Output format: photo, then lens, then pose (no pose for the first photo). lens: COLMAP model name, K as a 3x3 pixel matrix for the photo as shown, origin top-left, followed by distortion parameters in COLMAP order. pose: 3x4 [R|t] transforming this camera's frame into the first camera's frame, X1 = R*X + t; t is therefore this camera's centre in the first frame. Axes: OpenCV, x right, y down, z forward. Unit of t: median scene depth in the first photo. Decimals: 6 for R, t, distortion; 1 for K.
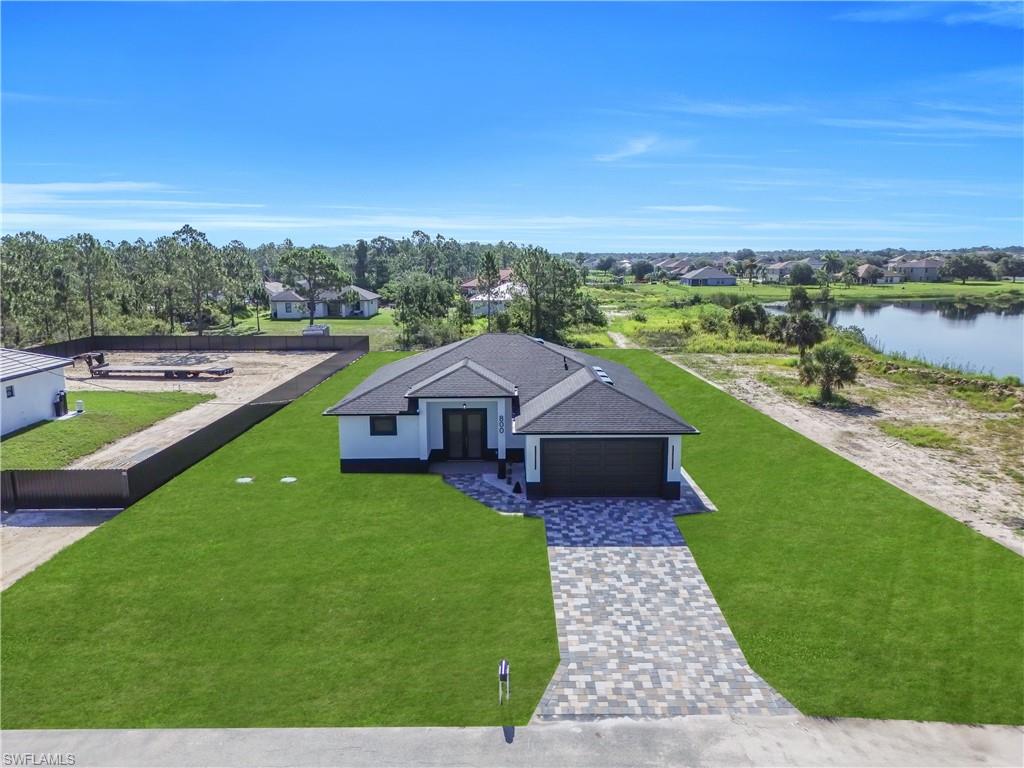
lens RADIAL K [[716.8, 0, 510.8], [0, 716.8, 385.4], [0, 0, 1]] dist [0.065456, -0.070735]
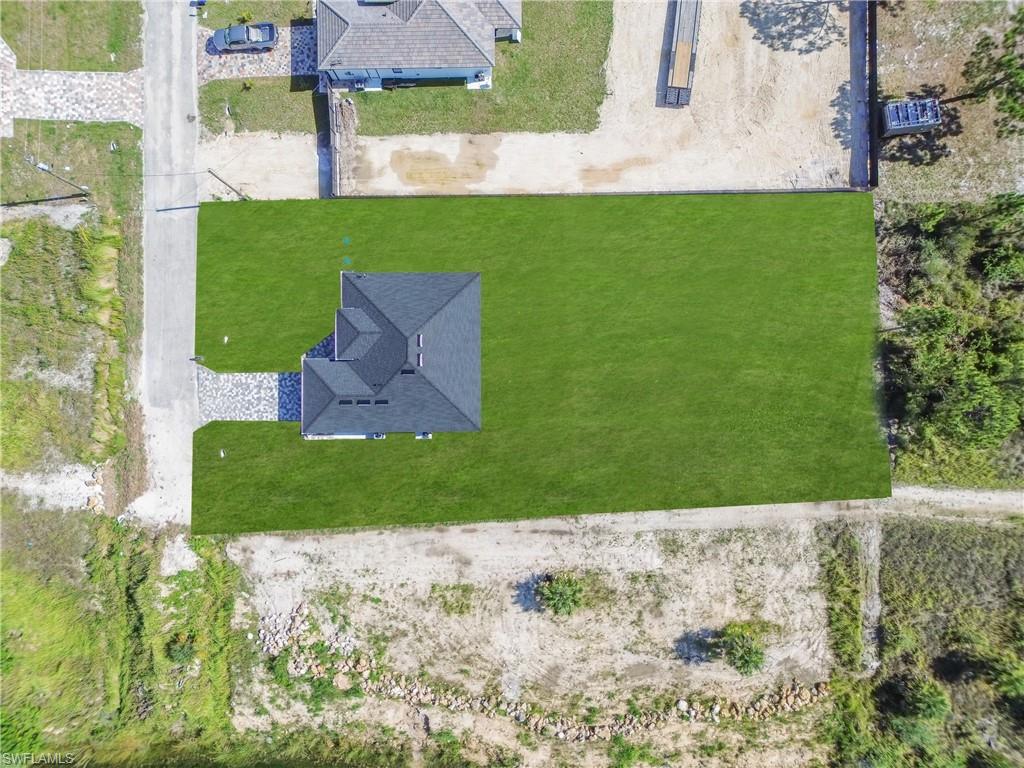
lens RADIAL K [[716.8, 0, 510.8], [0, 716.8, 385.4], [0, 0, 1]] dist [0.065456, -0.070735]
pose [[0.003494, 0.999815, -0.018907, 0.144055], [-0.153616, 0.019219, 0.987944, -2.467750], [0.988125, -0.000547, 0.153654, 1.317452]]
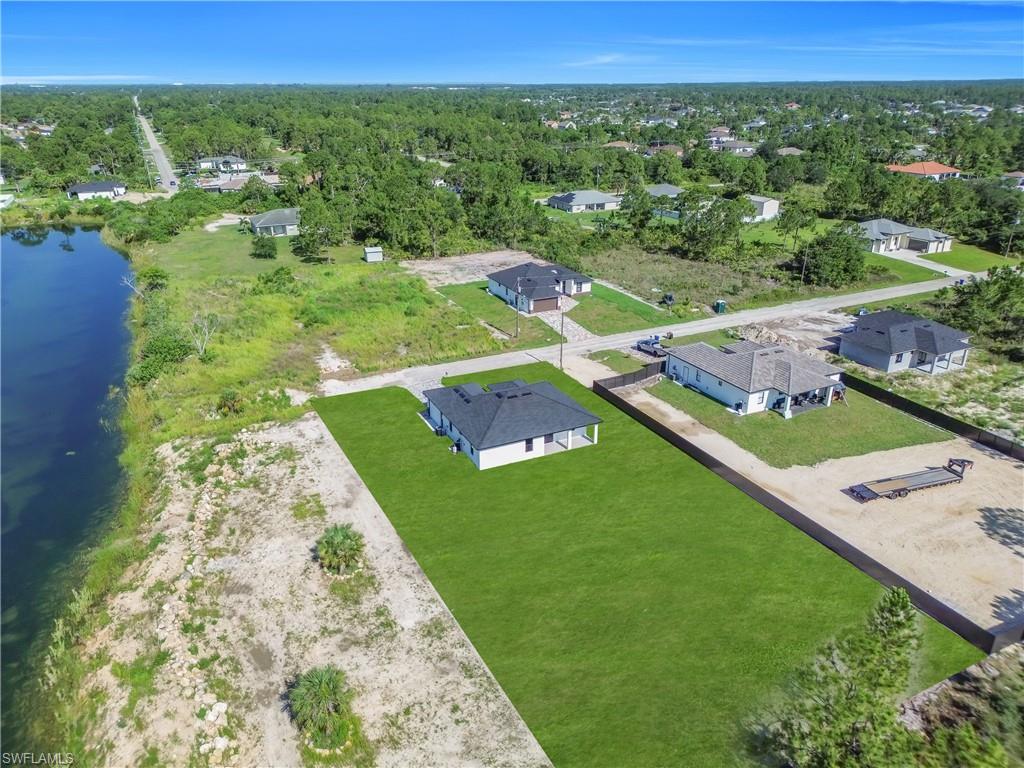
lens RADIAL K [[716.8, 0, 510.8], [0, 716.8, 385.4], [0, 0, 1]] dist [0.065456, -0.070735]
pose [[-0.901036, 0.177209, -0.395893, 1.138176], [-0.065399, 0.846794, 0.527886, -1.632976], [0.428786, 0.501535, -0.751402, 3.495086]]
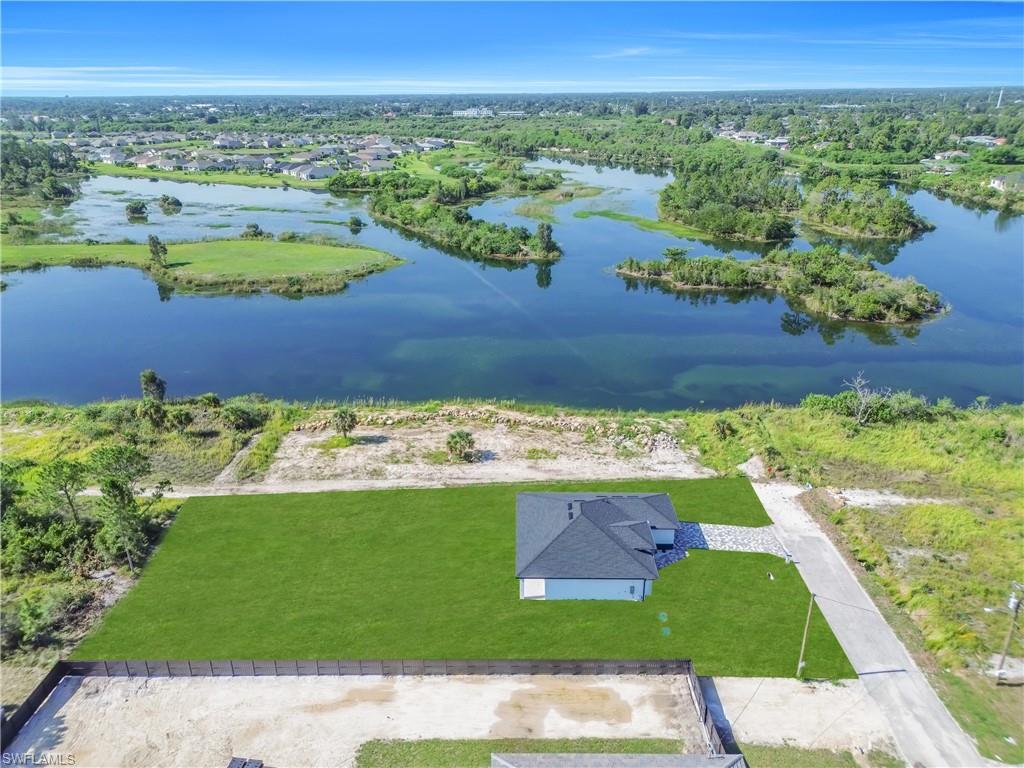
lens RADIAL K [[716.8, 0, 510.8], [0, 716.8, 385.4], [0, 0, 1]] dist [0.065456, -0.070735]
pose [[0.017278, -0.369734, 0.928977, -2.287551], [0.184504, 0.914338, 0.360477, -1.496002], [-0.982680, 0.165172, 0.084016, 1.300018]]
